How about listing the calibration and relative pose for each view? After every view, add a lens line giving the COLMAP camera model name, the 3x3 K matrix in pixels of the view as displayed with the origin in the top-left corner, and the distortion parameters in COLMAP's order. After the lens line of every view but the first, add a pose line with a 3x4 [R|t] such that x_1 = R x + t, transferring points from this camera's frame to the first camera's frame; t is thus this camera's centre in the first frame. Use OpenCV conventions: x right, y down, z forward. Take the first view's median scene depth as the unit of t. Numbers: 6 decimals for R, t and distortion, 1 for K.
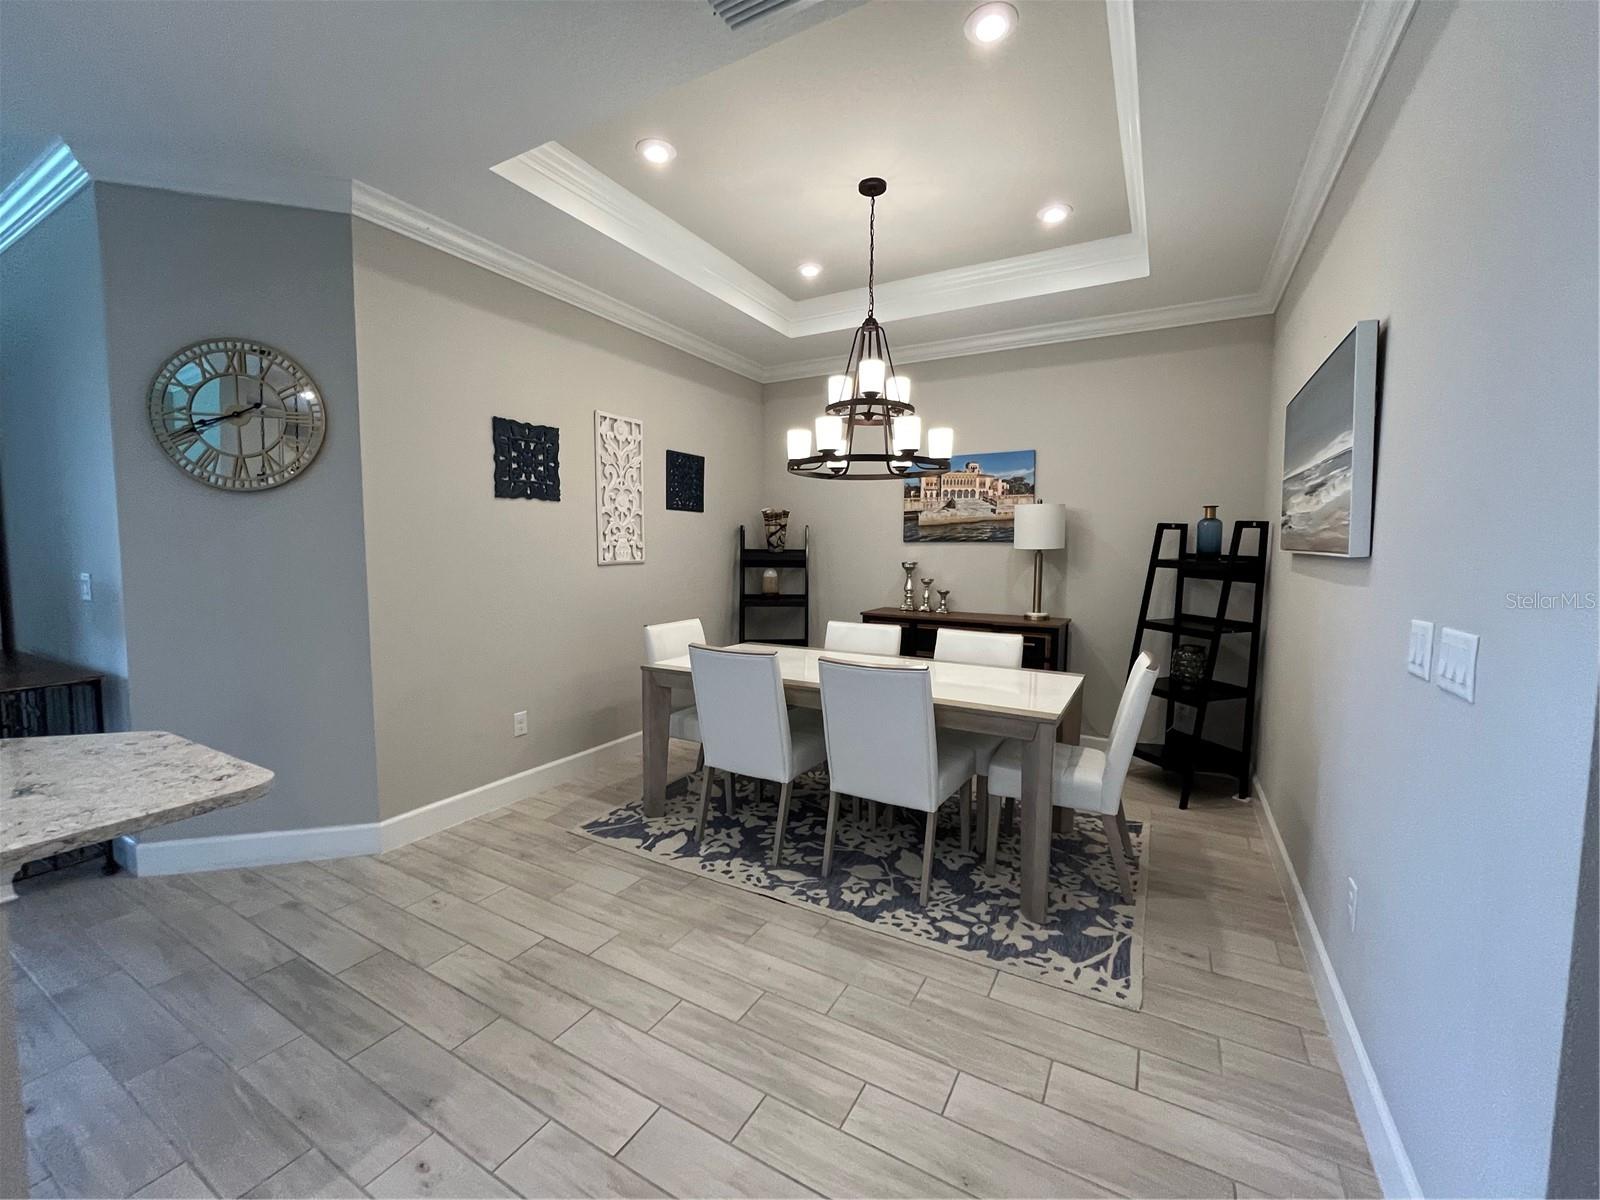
lens RADIAL K [[648.0, 0, 799.9], [0, 648.0, 599.7], [0, 0, 1]] dist [-0.002158, -0.000180]
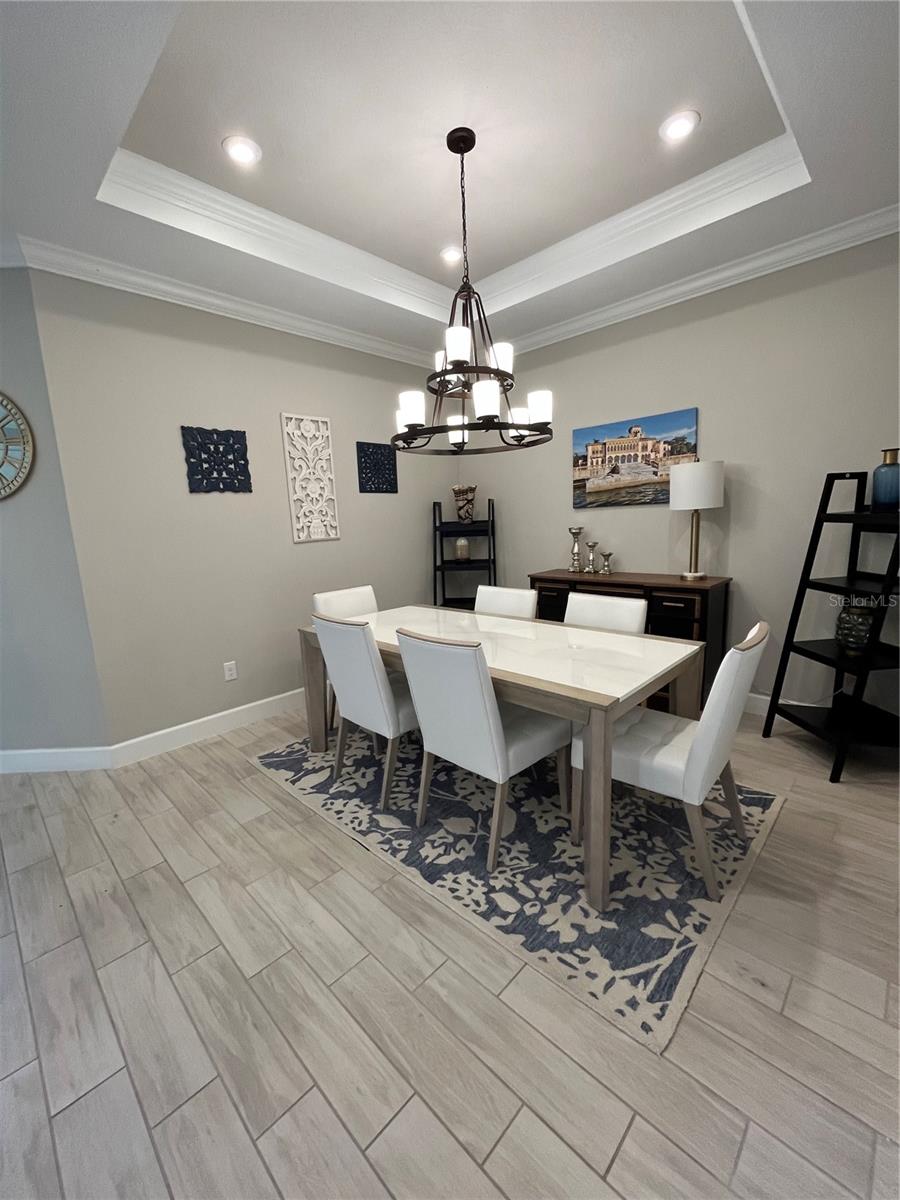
lens RADIAL K [[486.0, 0, 448.4], [0, 486.0, 602.0], [0, 0, 1]] dist [-0.002158, -0.000180]
pose [[0.965373, -0.006651, -0.260789, 0.266169], [0.030688, 0.995629, 0.088208, -0.017953], [0.259062, -0.093156, 0.961358, 0.228014]]
